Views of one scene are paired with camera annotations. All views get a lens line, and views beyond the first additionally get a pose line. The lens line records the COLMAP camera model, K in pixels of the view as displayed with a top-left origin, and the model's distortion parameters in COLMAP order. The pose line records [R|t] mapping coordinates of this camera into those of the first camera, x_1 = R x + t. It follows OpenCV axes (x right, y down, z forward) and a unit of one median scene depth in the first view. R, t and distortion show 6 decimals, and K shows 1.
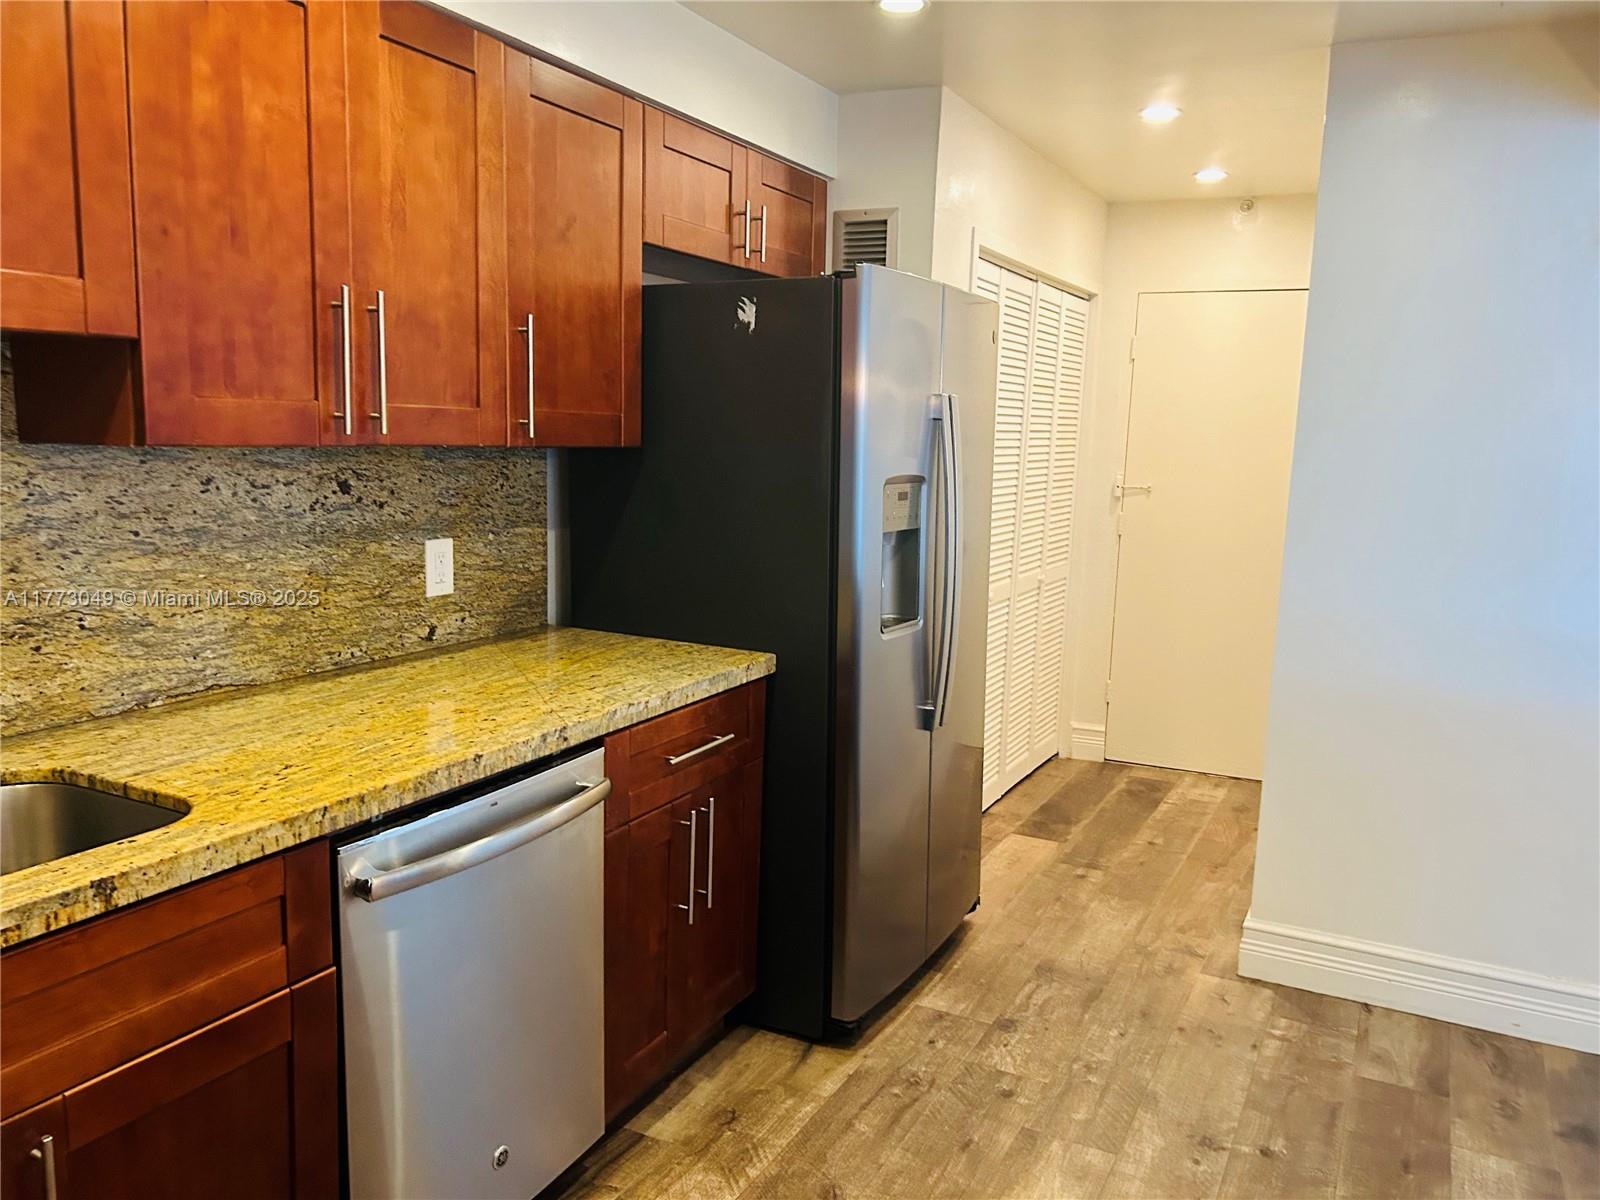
lens RADIAL K [[1204.3, 0, 806.7], [0, 1204.3, 613.5], [0, 0, 1]] dist [0.013334, -0.009564]
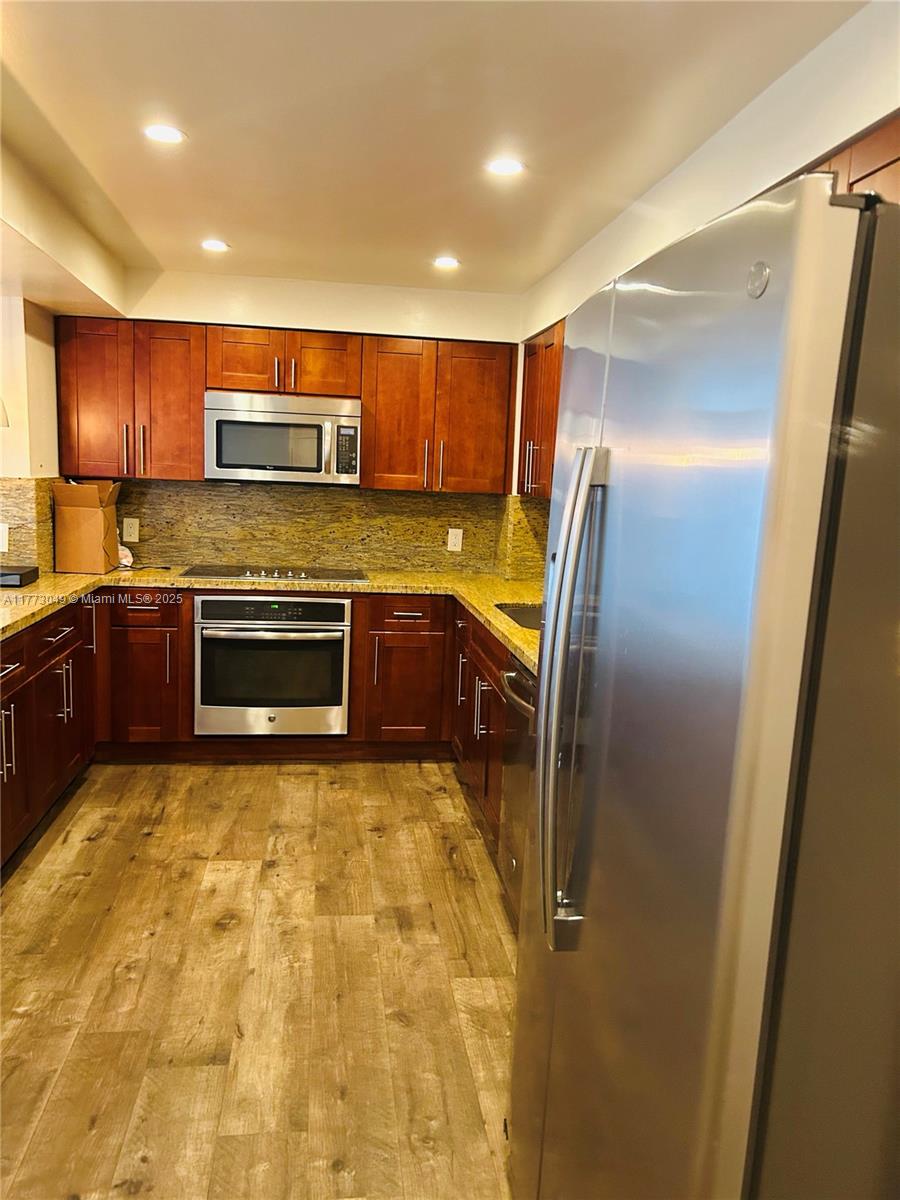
lens RADIAL K [[903.2, 0, 443.4], [0, 903.2, 604.2], [0, 0, 1]] dist [0.013334, -0.009564]
pose [[-0.821757, 0.017862, -0.569558, 0.529519], [-0.151235, 0.956828, 0.248208, -0.238851], [0.549403, 0.290104, -0.783579, 1.561457]]
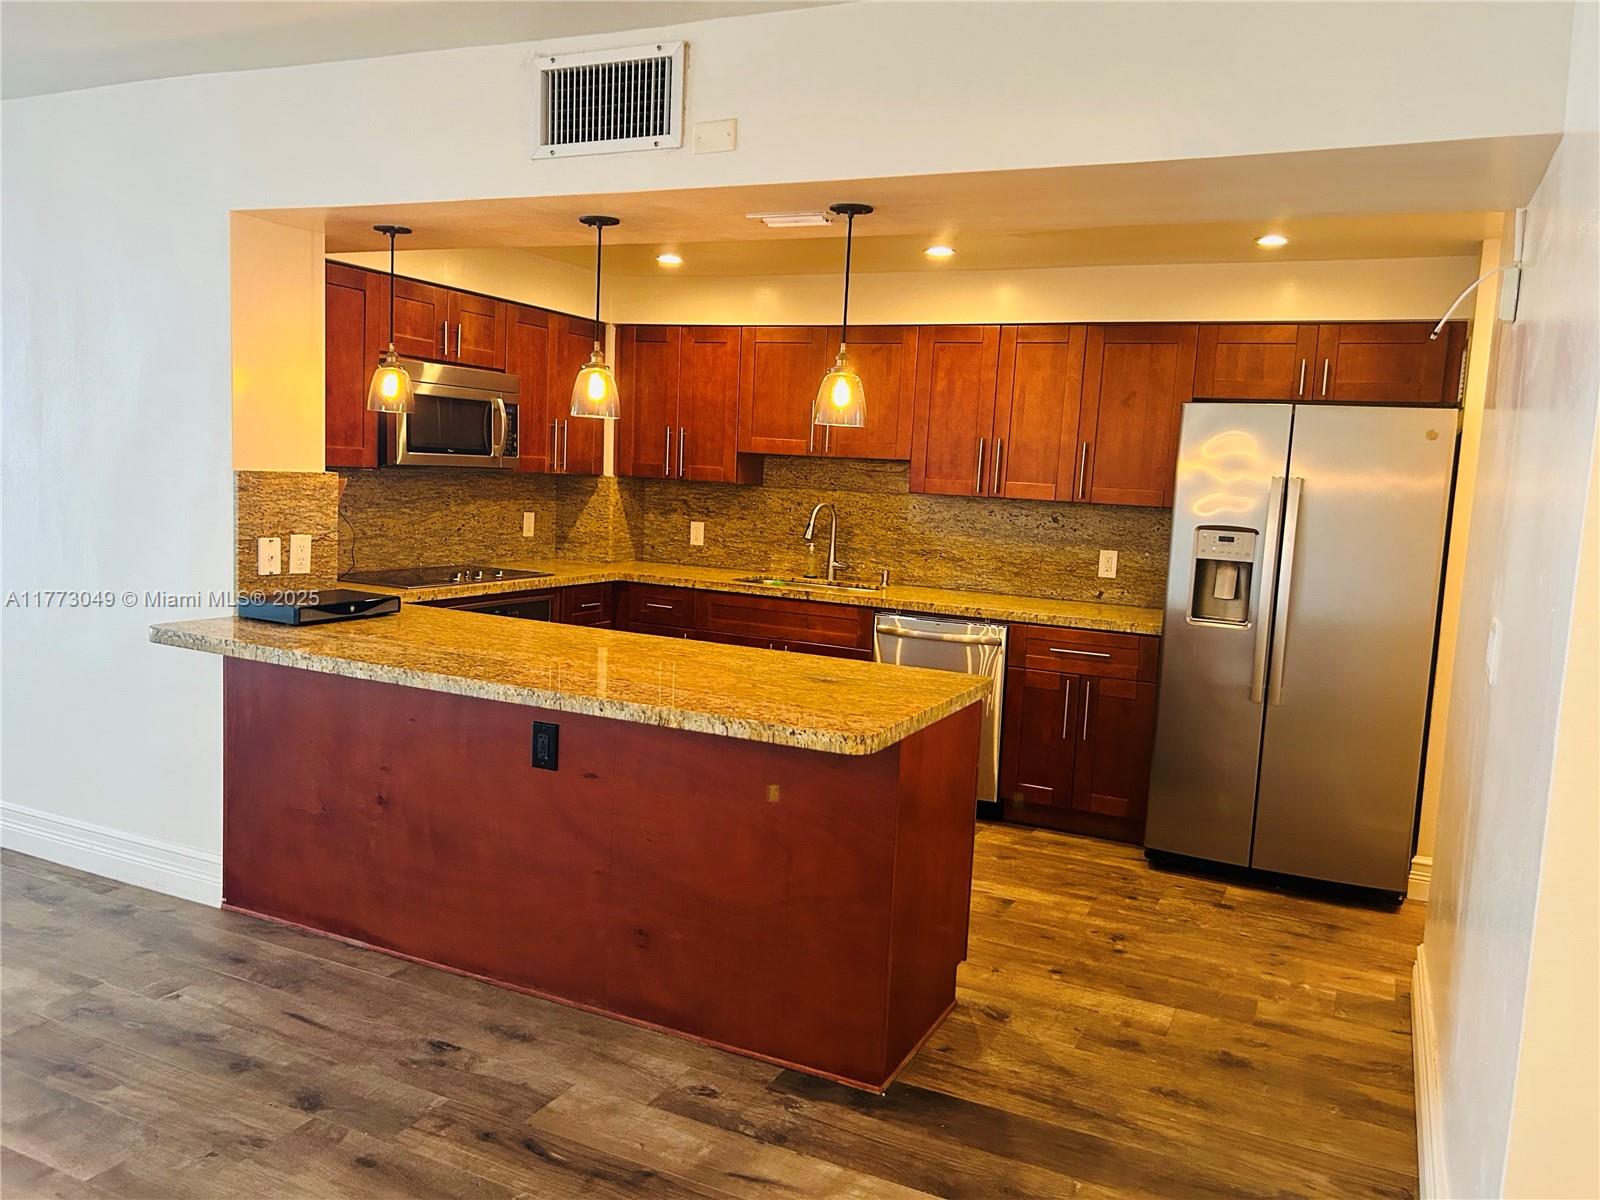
lens RADIAL K [[1204.3, 0, 801.5], [0, 1204.3, 597.7], [0, 0, 1]] dist [0.013334, -0.009564]
pose [[0.028462, 0.081017, -0.996306, 1.834576], [-0.202365, 0.976538, 0.073628, -0.029306], [0.978896, 0.199522, 0.044190, 0.429452]]
